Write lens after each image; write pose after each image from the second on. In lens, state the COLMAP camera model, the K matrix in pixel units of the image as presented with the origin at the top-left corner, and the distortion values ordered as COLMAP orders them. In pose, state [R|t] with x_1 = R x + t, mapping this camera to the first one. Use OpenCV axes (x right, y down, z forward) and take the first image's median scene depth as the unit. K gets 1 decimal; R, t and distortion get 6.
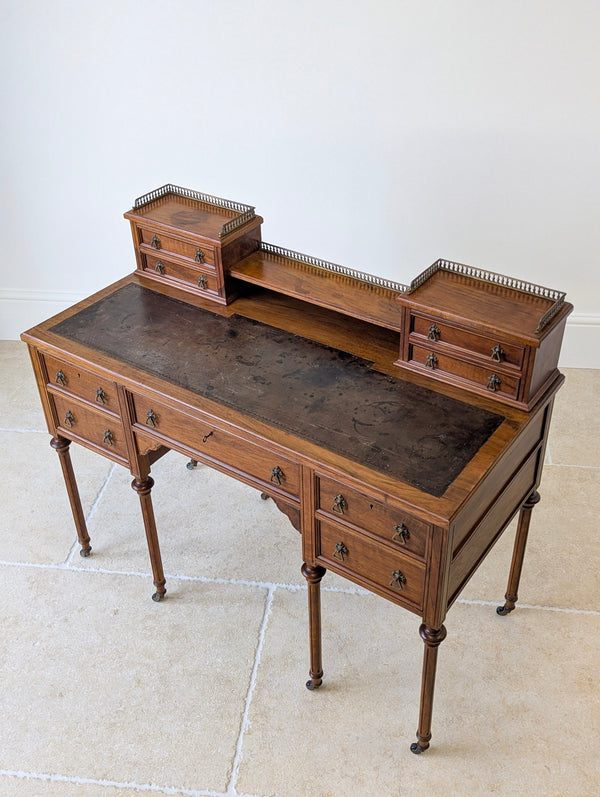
lens RADIAL K [[862.3, 0, 314.4], [0, 862.3, 371.8], [0, 0, 1]] dist [0.053193, 0.000000]
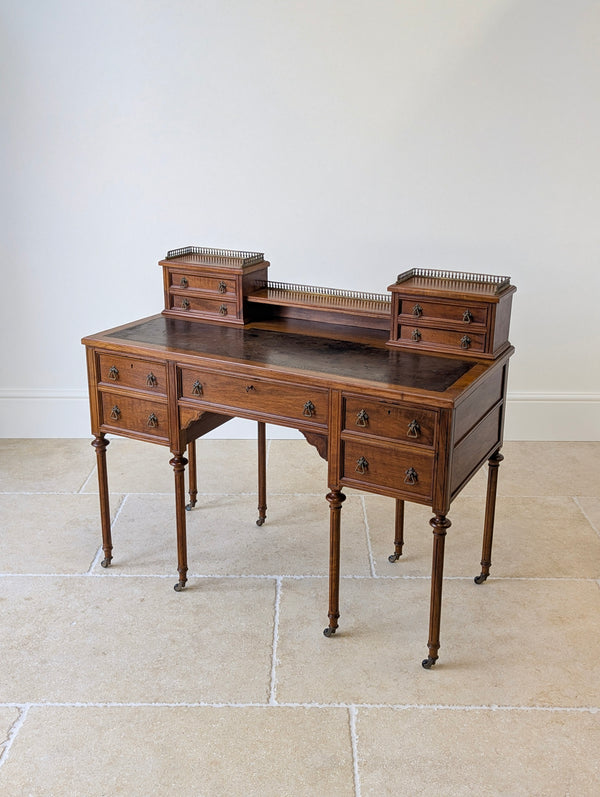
lens RADIAL K [[862.3, 0, 312.5], [0, 862.3, 360.6], [0, 0, 1]] dist [0.053193, 0.000000]
pose [[0.991630, -0.009466, 0.128767, -0.165843], [0.048887, 0.950583, -0.306598, 0.365704], [-0.119501, 0.310327, 0.943089, -0.182238]]
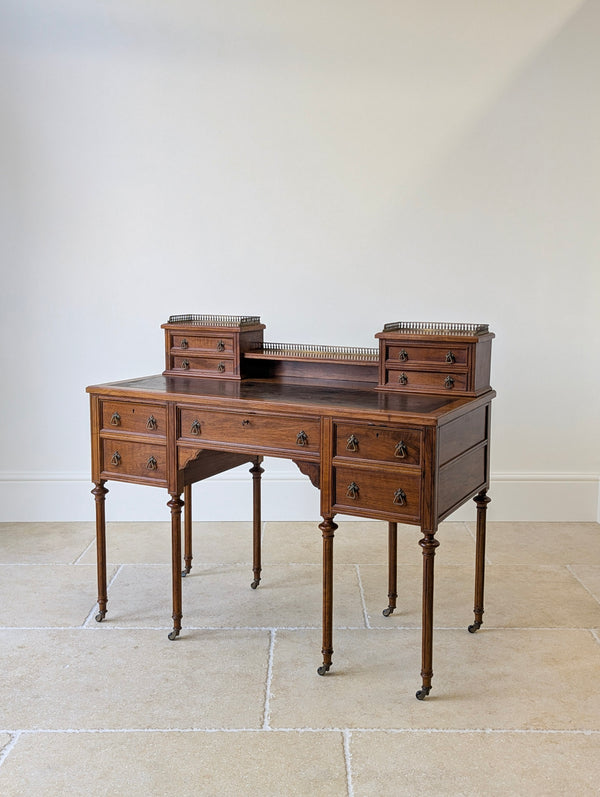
lens RADIAL K [[862.3, 0, 316.8], [0, 862.3, 370.6], [0, 0, 1]] dist [0.053193, 0.000000]
pose [[0.990492, 0.007976, 0.137340, -0.168689], [0.057443, 0.883148, -0.465563, 0.537843], [-0.125005, 0.469026, 0.874293, -0.180873]]
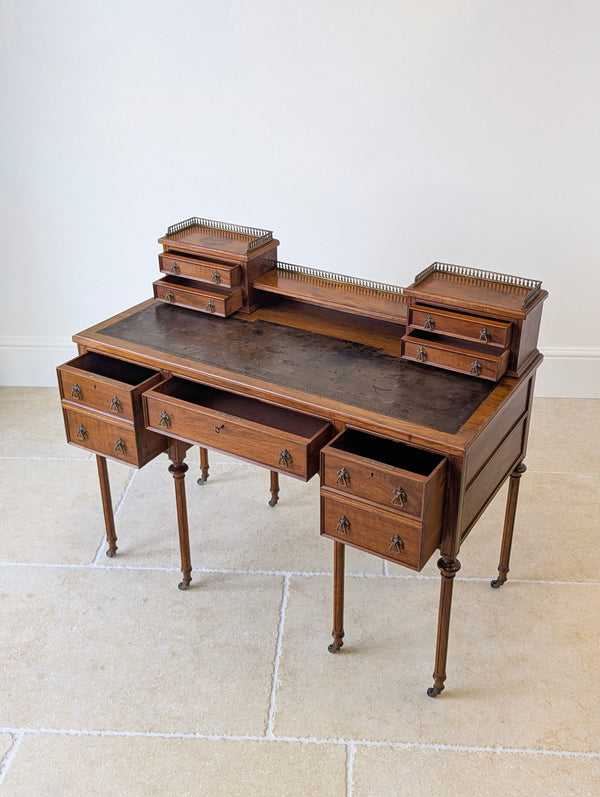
lens RADIAL K [[862.3, 0, 322.5], [0, 862.3, 359.9], [0, 0, 1]] dist [0.053193, 0.000000]
pose [[0.996715, -0.014908, 0.079609, -0.098038], [0.026398, 0.989037, -0.145287, 0.156134], [-0.076570, 0.146912, 0.986181, -0.139883]]
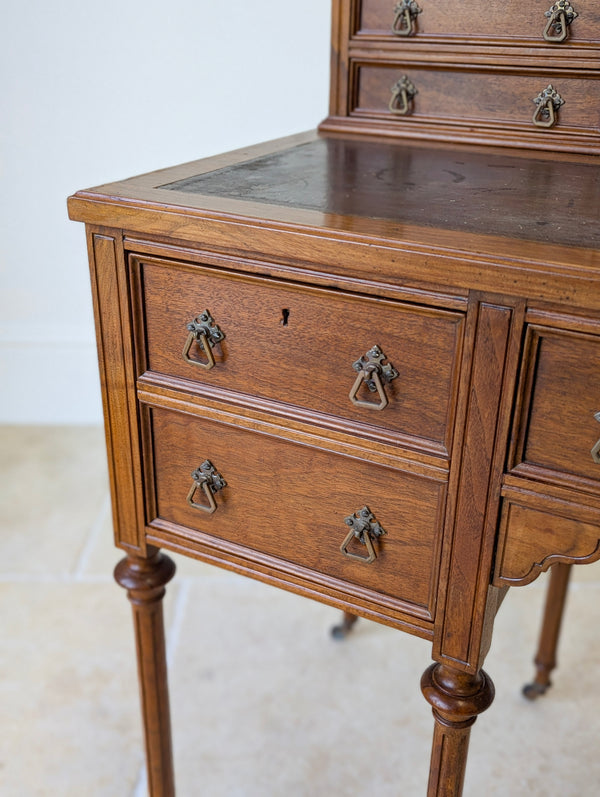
lens RADIAL K [[862.3, 0, 297.4], [0, 862.3, 400.7], [0, 0, 1]] dist [0.053193, 0.000000]
pose [[0.992895, -0.016971, 0.117781, -0.286027], [0.035152, 0.987437, -0.154052, 0.073094], [-0.113687, 0.157098, 0.981018, 0.682068]]
